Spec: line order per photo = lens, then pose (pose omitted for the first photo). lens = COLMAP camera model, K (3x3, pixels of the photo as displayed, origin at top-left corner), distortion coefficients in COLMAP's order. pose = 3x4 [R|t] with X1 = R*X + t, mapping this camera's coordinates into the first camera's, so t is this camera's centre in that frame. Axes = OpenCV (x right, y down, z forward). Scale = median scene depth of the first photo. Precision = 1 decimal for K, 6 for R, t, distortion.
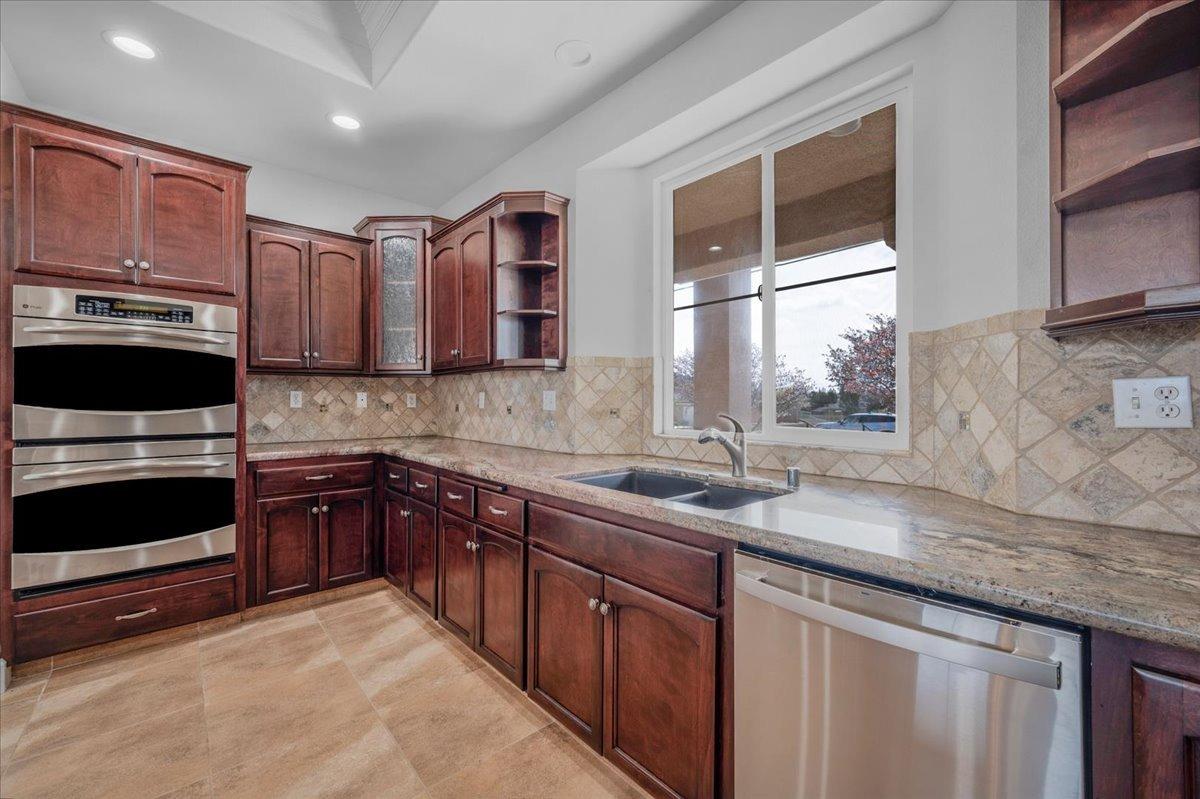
lens RADIAL K [[490.4, 0, 600.0], [0, 490.4, 399.5], [0, 0, 1]] dist [-0.001398, -0.000209]
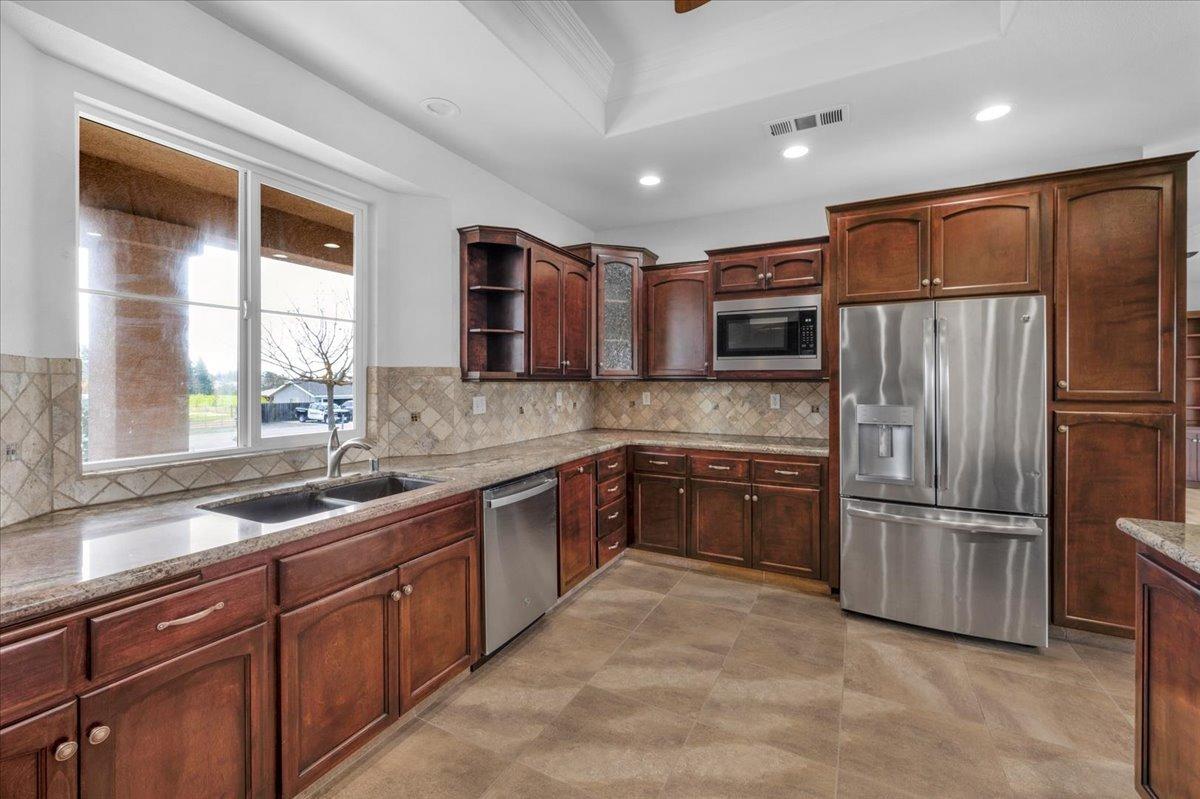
lens RADIAL K [[485.1, 0, 600.2], [0, 485.1, 383.2], [0, 0, 1]] dist [0.000194, -0.000093]
pose [[-0.356363, -0.005268, 0.934333, -1.280596], [-0.002354, 0.999986, 0.004741, -0.098765], [-0.934345, -0.000510, -0.356370, 0.965946]]
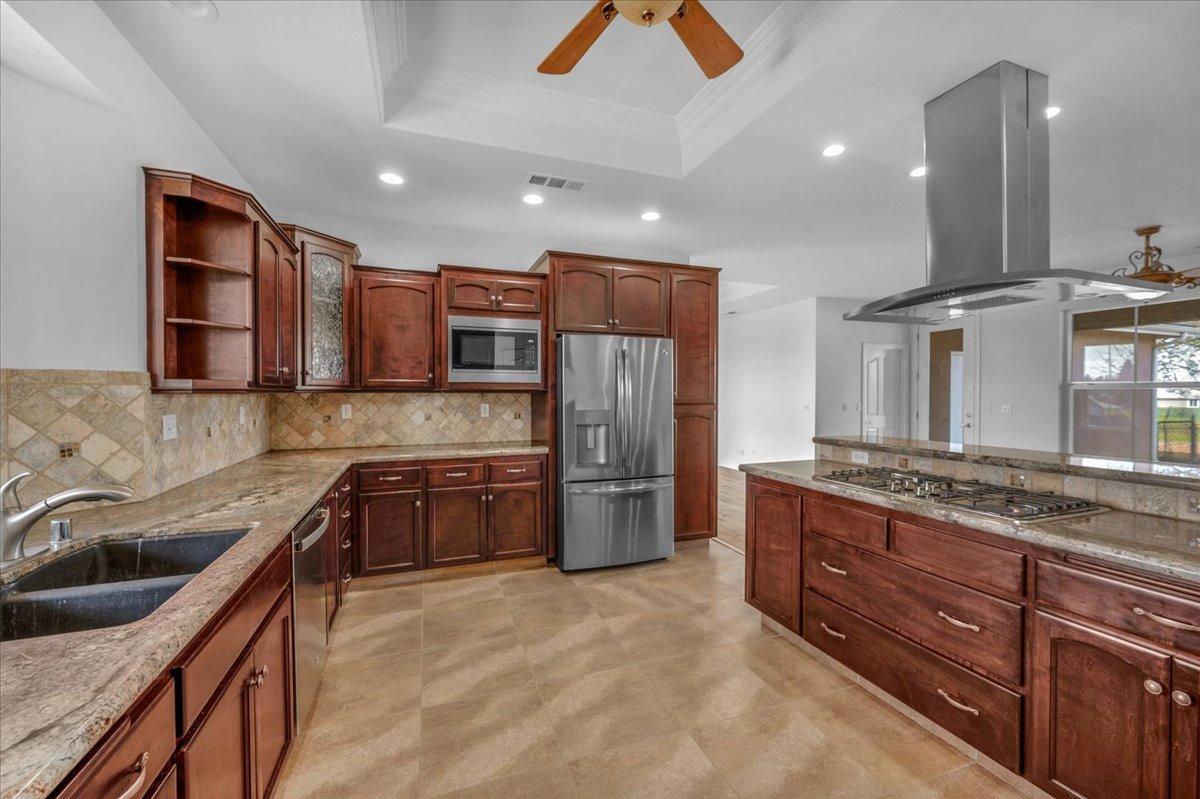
lens RADIAL K [[490.4, 0, 600.0], [0, 490.4, 399.5], [0, 0, 1]] dist [-0.001398, -0.000209]
pose [[-0.932951, -0.006405, 0.359945, -0.895192], [-0.001347, 0.999897, 0.014302, -0.098580], [-0.360000, 0.012859, -0.932864, 1.600228]]
